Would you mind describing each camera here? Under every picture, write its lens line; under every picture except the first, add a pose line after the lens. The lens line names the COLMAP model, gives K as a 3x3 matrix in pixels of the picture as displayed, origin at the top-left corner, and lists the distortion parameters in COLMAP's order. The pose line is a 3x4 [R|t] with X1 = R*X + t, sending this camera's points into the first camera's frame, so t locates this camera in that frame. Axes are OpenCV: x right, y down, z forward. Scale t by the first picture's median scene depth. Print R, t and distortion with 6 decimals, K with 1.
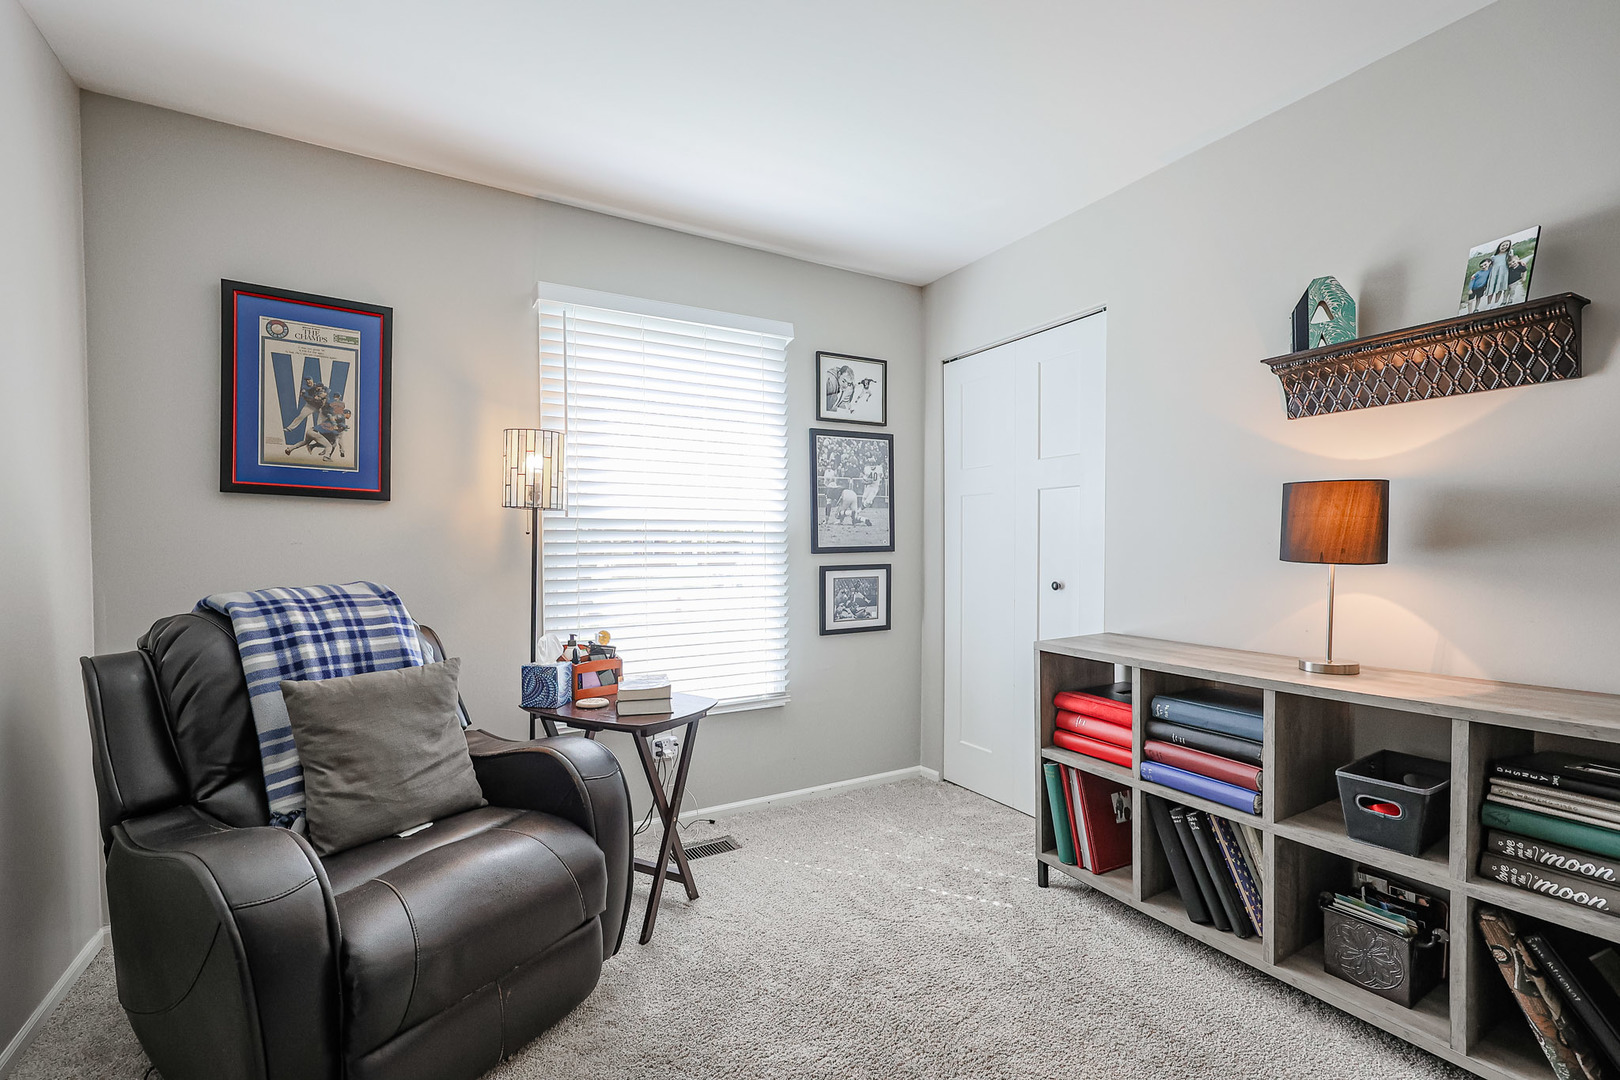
lens RADIAL K [[704.9, 0, 807.9], [0, 704.9, 562.7], [0, 0, 1]] dist [0.000354, -0.000481]
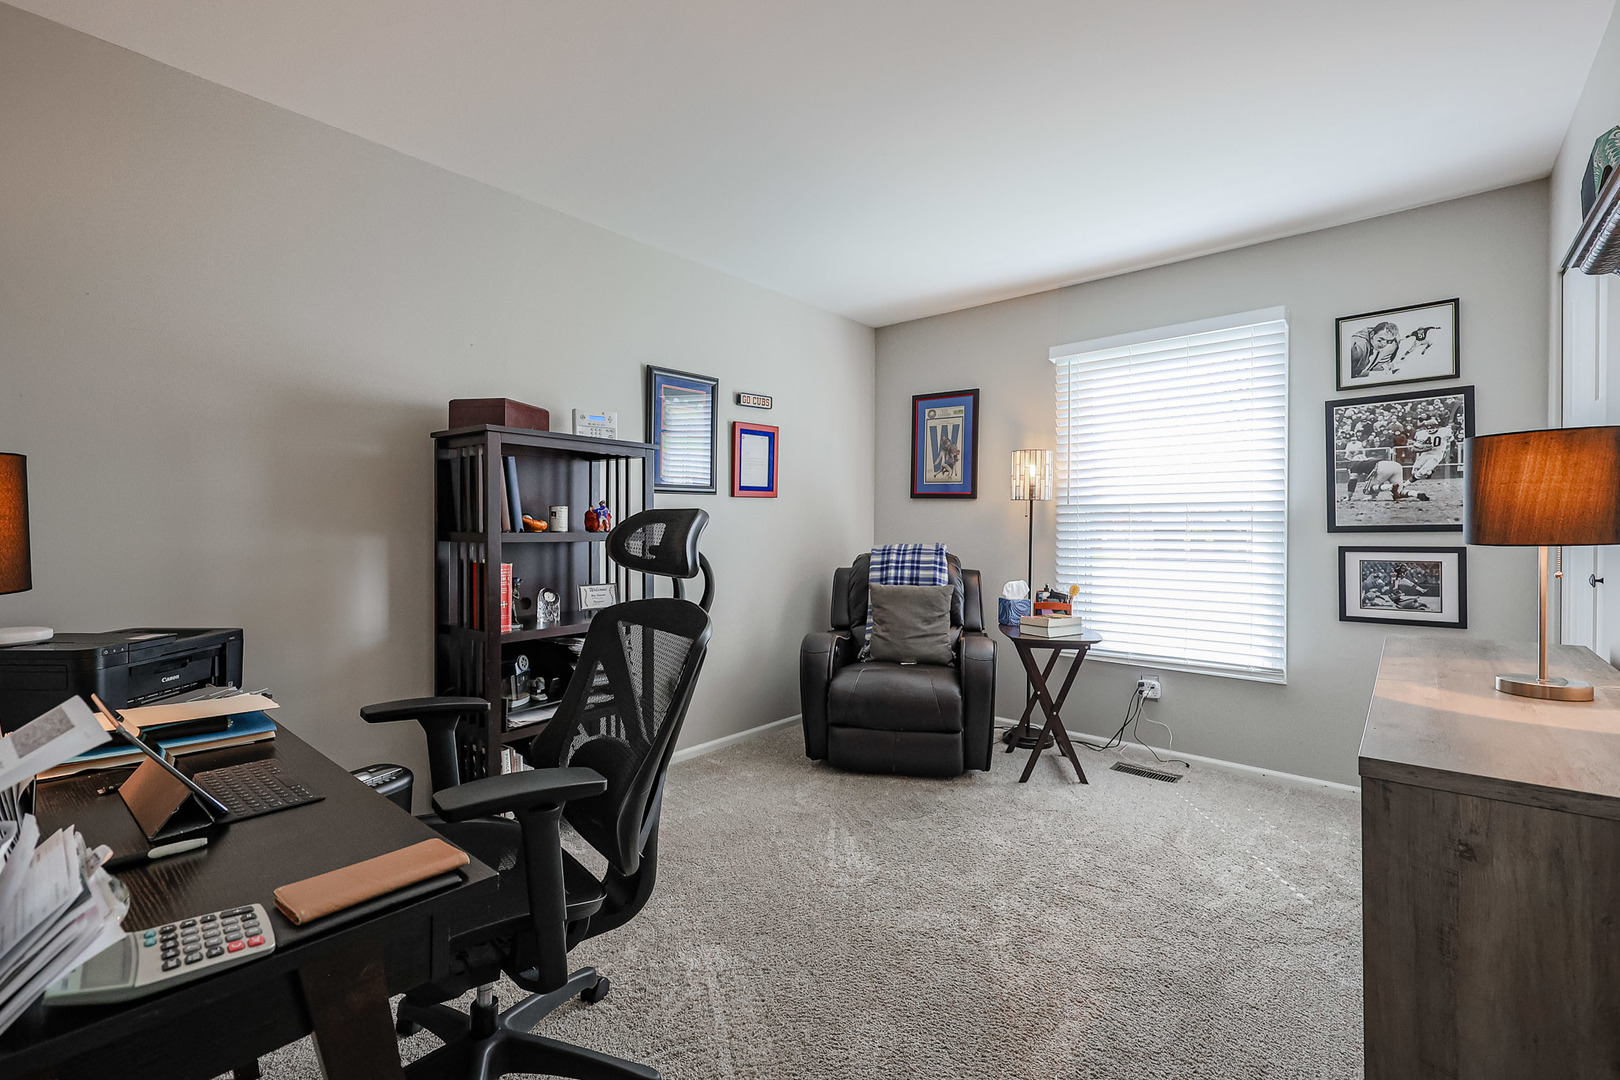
lens RADIAL K [[704.9, 0, 809.7], [0, 704.9, 531.2], [0, 0, 1]] dist [0.000354, -0.000481]
pose [[0.325457, 0.006812, -0.945532, 0.676301], [-0.025649, 0.999670, -0.001627, 0.004649], [0.945209, 0.024781, 0.325524, 0.032530]]
